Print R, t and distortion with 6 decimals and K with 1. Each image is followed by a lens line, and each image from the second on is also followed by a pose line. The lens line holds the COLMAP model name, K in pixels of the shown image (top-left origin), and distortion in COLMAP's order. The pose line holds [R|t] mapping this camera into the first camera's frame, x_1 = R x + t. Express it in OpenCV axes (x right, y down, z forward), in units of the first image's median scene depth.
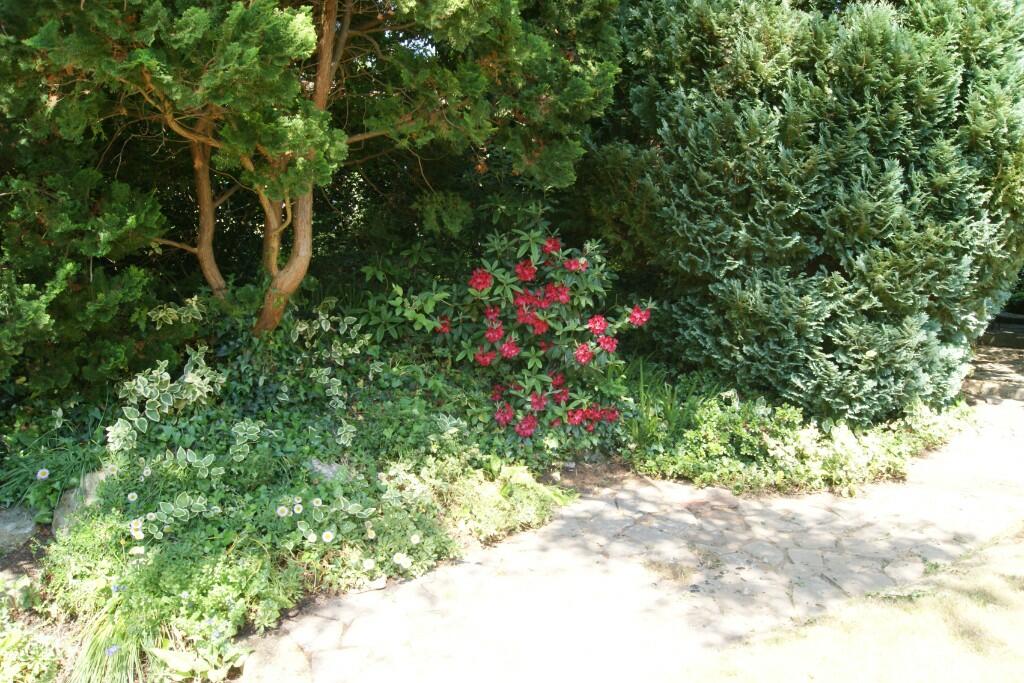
lens RADIAL K [[842.9, 0, 513.9], [0, 842.9, 341.5], [0, 0, 1]] dist [-0.064470, 0.004115]
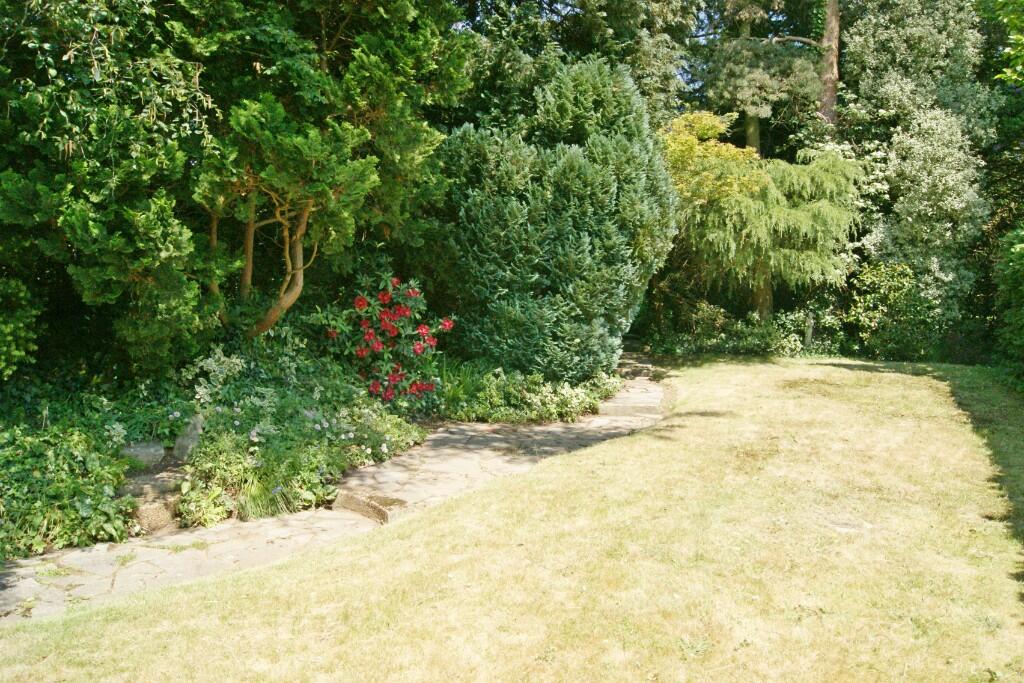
lens RADIAL K [[842.9, 0, 511.3], [0, 842.9, 342.1], [0, 0, 1]] dist [-0.064470, 0.004115]
pose [[0.906976, -0.035931, 0.419647, -0.450141], [0.059583, 0.997280, -0.043387, 0.087393], [-0.416947, 0.064355, 0.906650, -0.563837]]
